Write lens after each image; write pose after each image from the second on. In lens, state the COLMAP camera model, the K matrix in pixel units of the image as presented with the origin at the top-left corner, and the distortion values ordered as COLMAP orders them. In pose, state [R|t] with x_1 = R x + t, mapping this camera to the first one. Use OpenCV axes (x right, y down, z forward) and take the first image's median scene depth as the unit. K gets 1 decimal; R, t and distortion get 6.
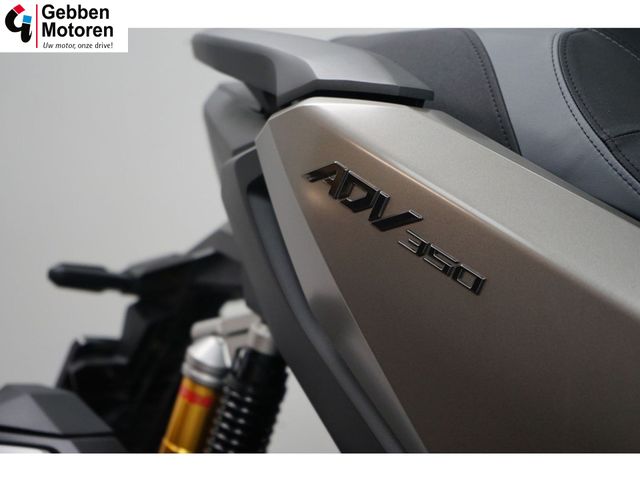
lens RADIAL K [[1299.1, 0, 320.3], [0, 1299.1, 240.5], [0, 0, 1]] dist [-0.079089, 0.000000]
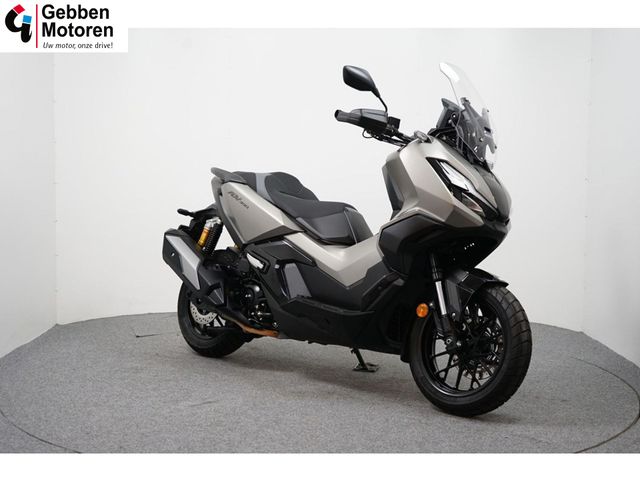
lens RADIAL K [[915.9, 0, 320.0], [0, 915.9, 239.7], [0, 0, 1]] dist [-0.005238, 0.000000]
pose [[0.994645, 0.077974, 0.067836, 0.121382], [-0.075539, 0.996428, -0.037755, 0.254500], [-0.070537, 0.032429, 0.996982, -2.856365]]
